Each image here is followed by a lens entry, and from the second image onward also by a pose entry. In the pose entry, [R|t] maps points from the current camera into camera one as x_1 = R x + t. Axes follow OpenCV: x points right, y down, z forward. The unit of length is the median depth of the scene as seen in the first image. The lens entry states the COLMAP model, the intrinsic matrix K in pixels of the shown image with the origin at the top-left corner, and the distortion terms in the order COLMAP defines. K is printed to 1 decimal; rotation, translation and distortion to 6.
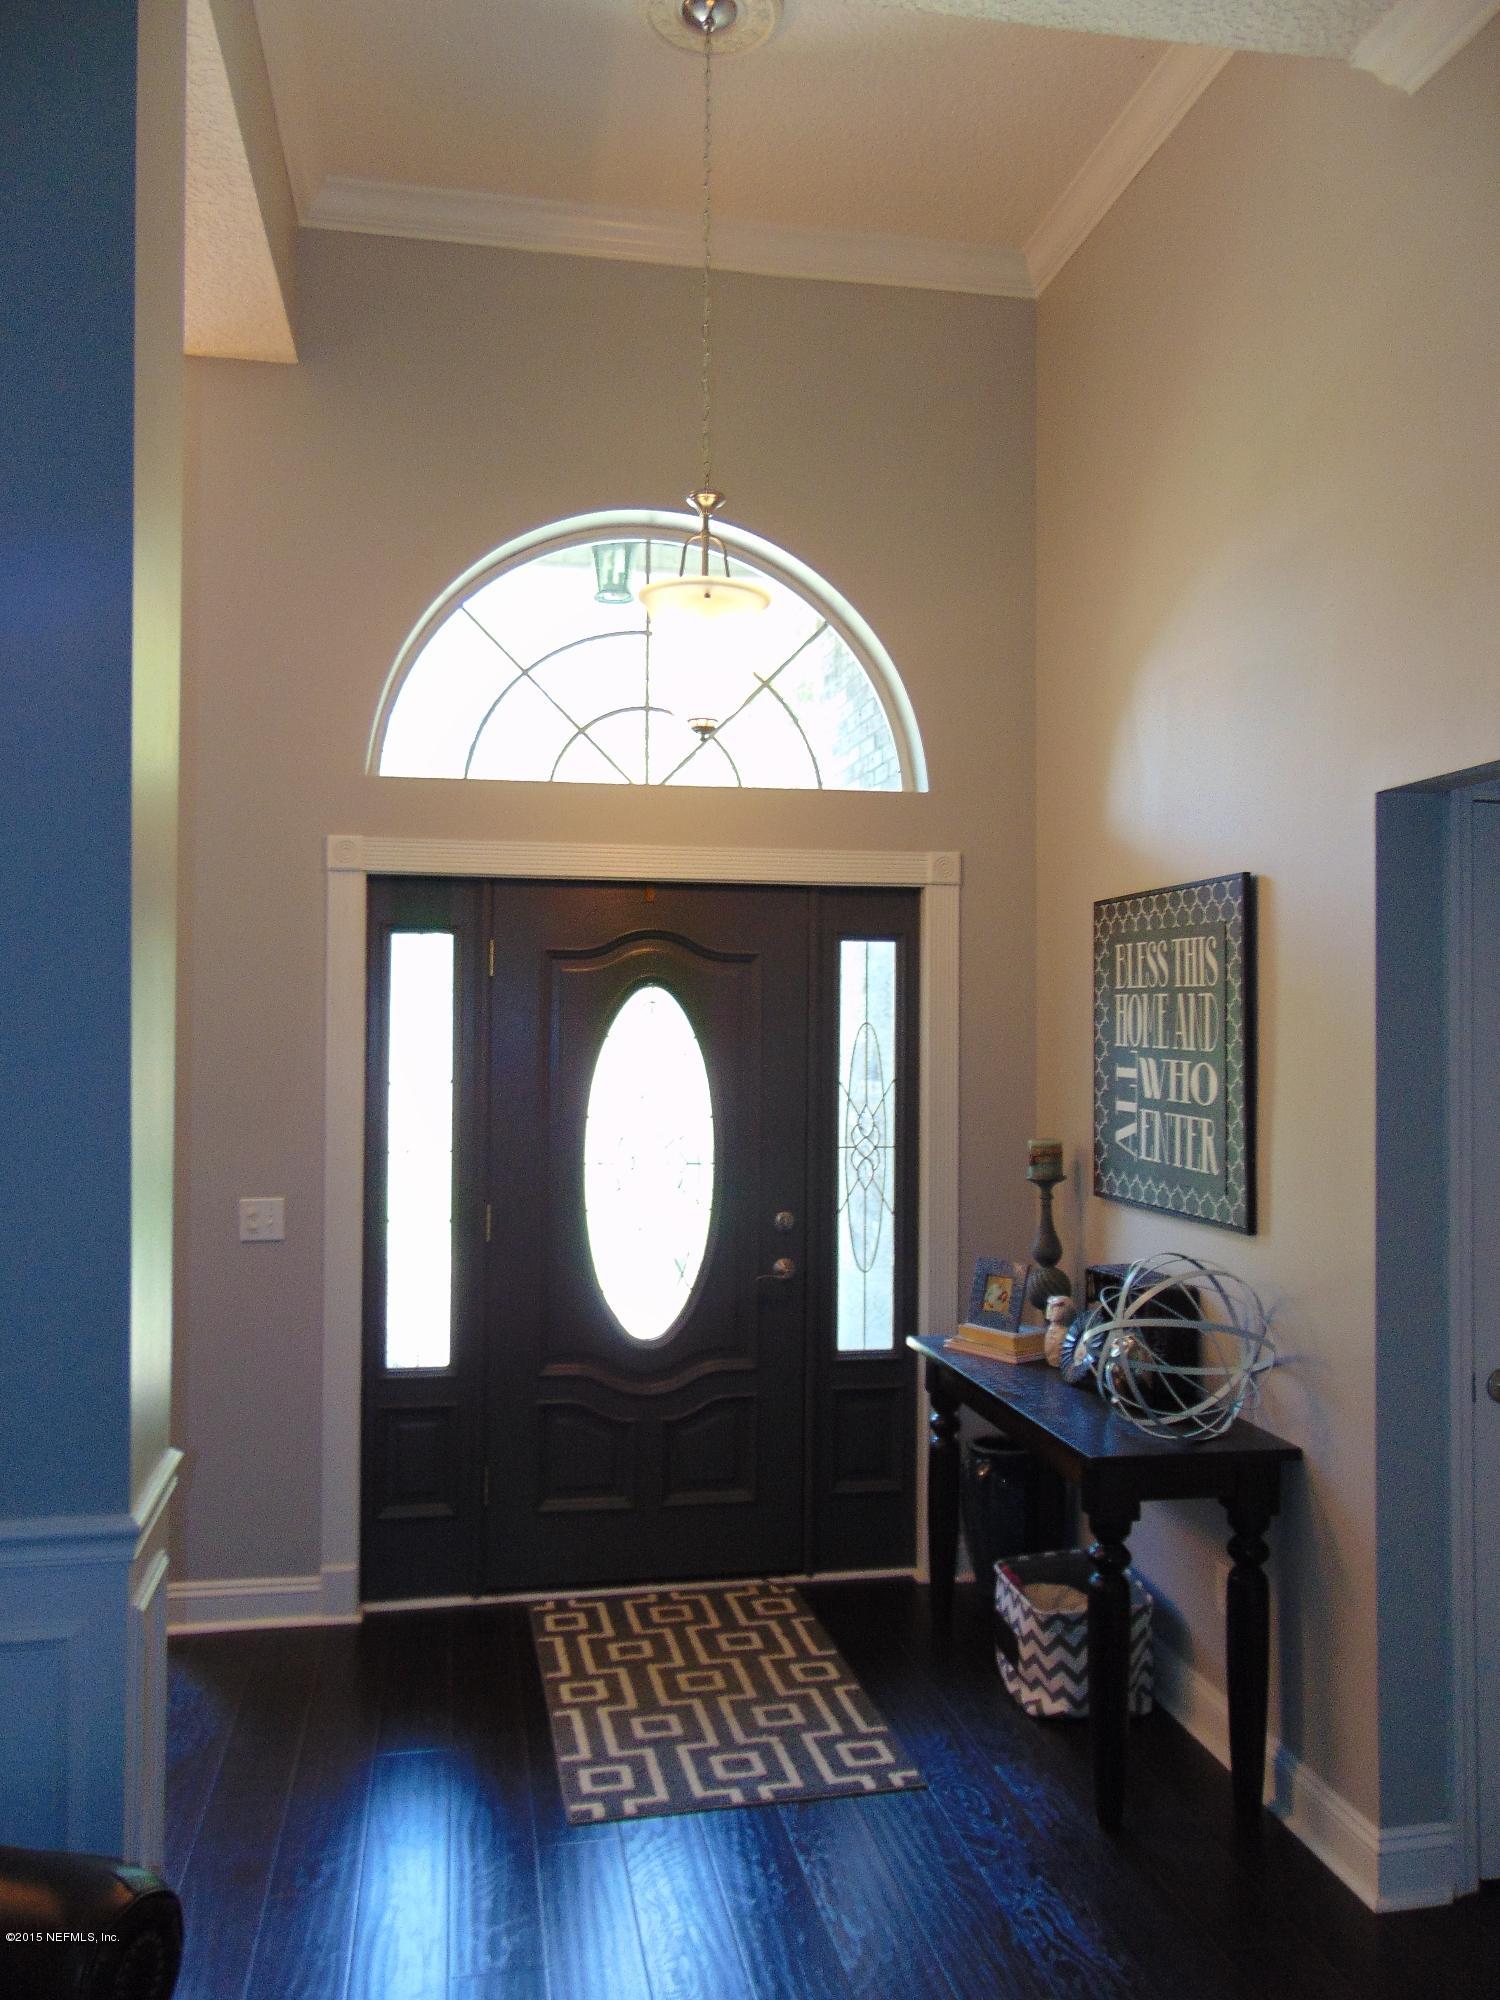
lens RADIAL K [[1491.0, 0, 696.1], [0, 1491.0, 997.8], [0, 0, 1]] dist [-0.036298, 0.074279]
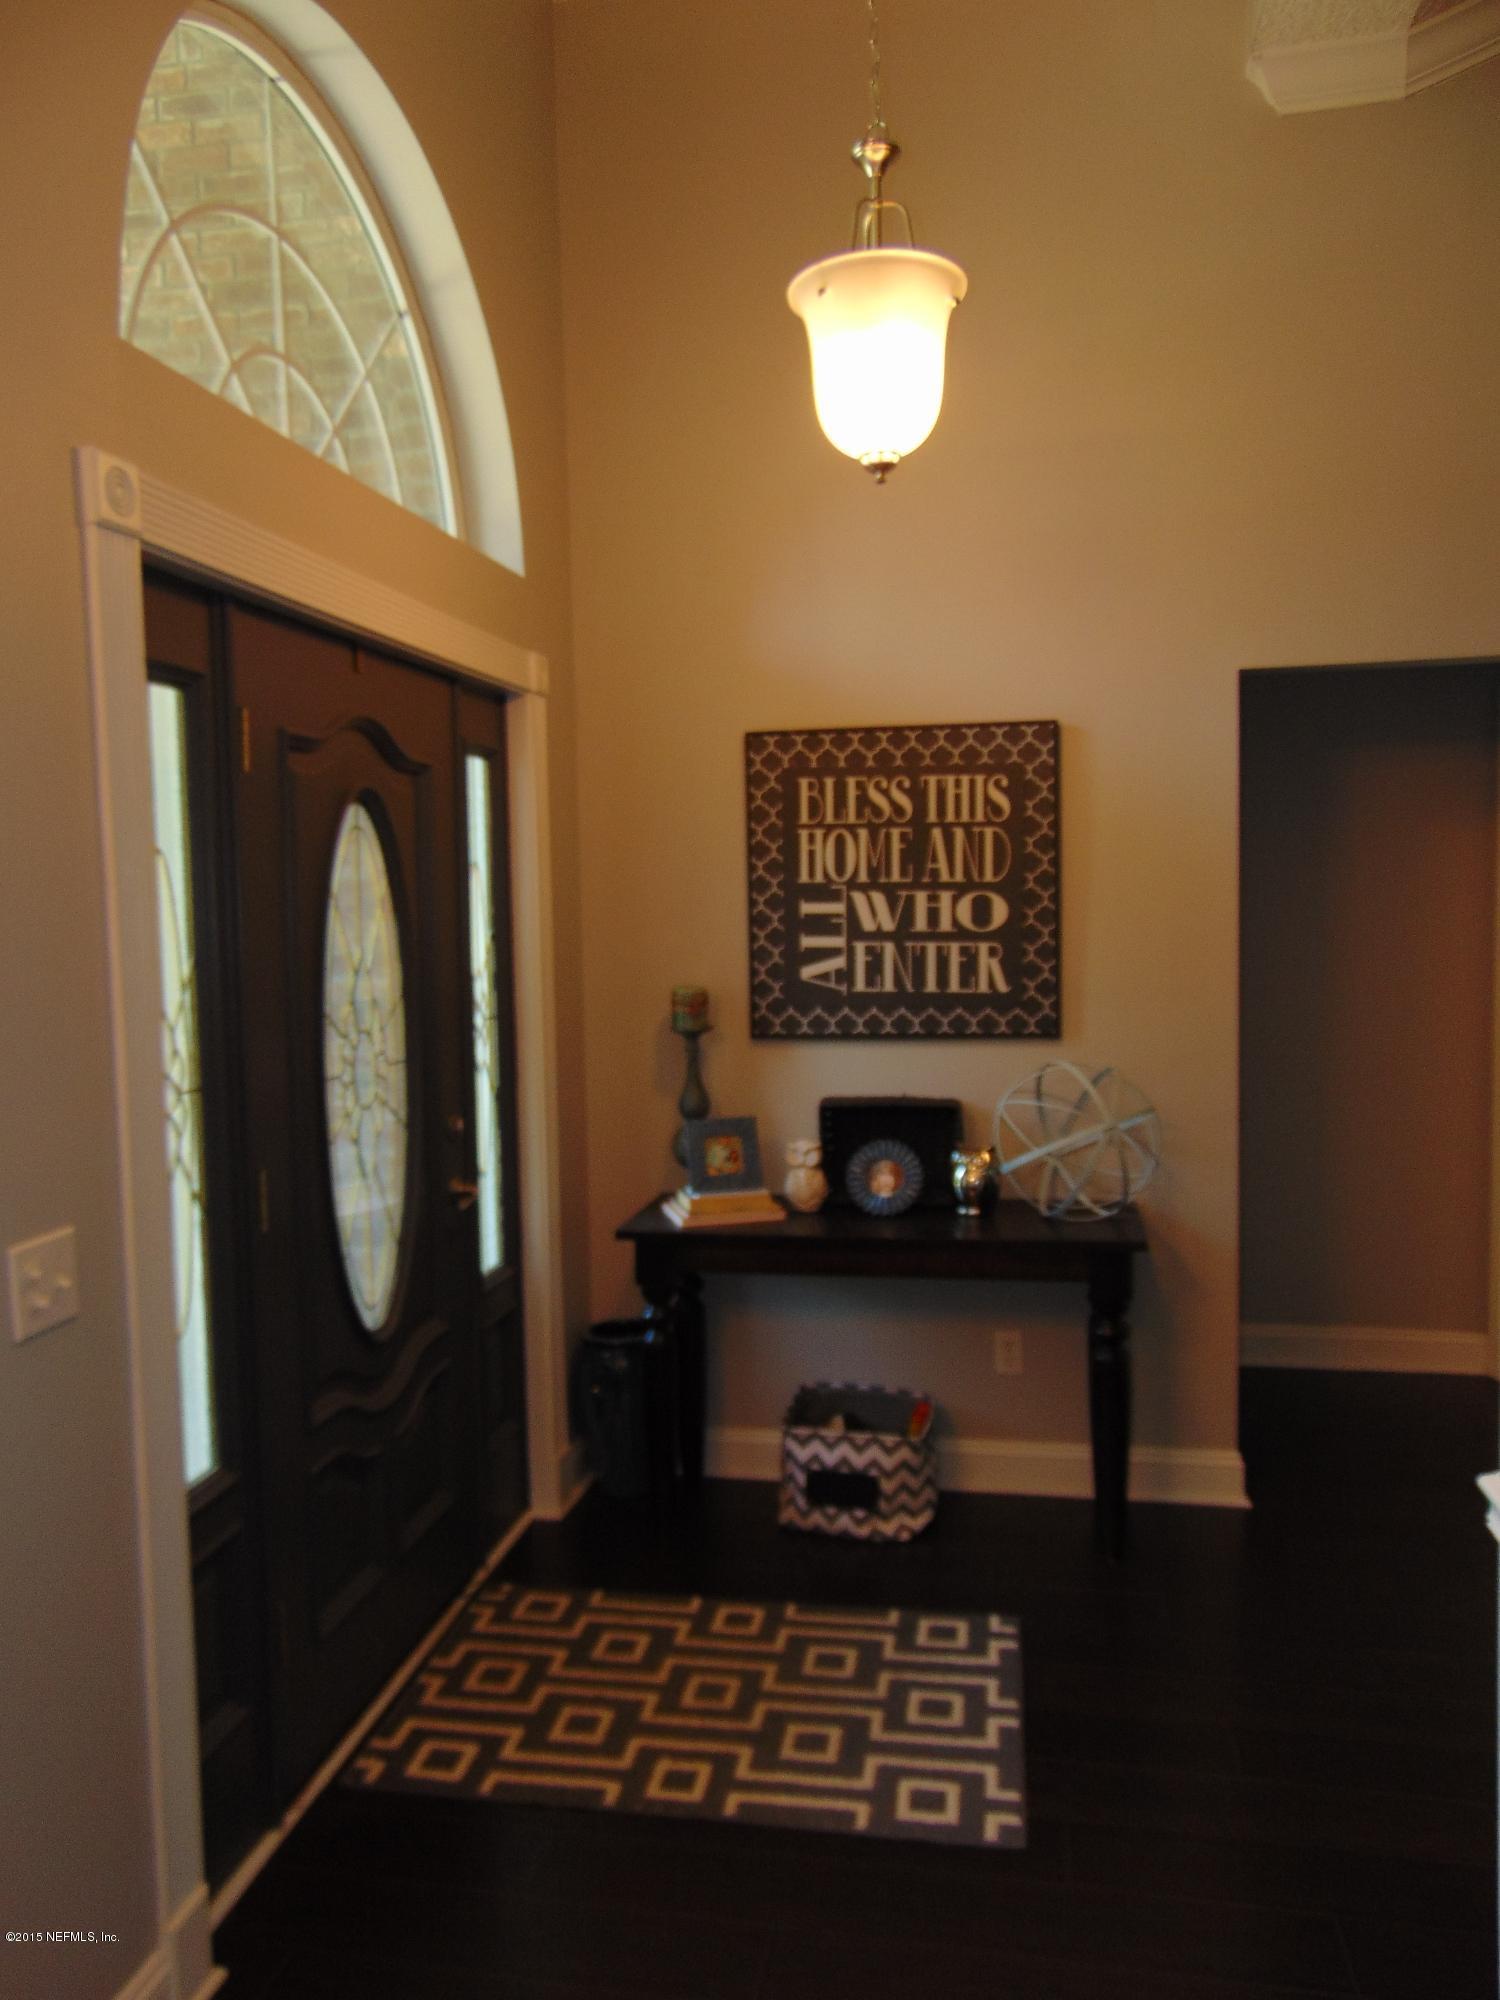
lens RADIAL K [[1492.7, 0, 750.3], [0, 1492.7, 1011.9], [0, 0, 1]] dist [-0.034655, 0.072486]
pose [[0.352215, -0.077668, 0.932691, -0.726806], [-0.001694, 0.996496, 0.083620, 0.039170], [-0.935918, -0.031032, 0.350849, 0.751758]]
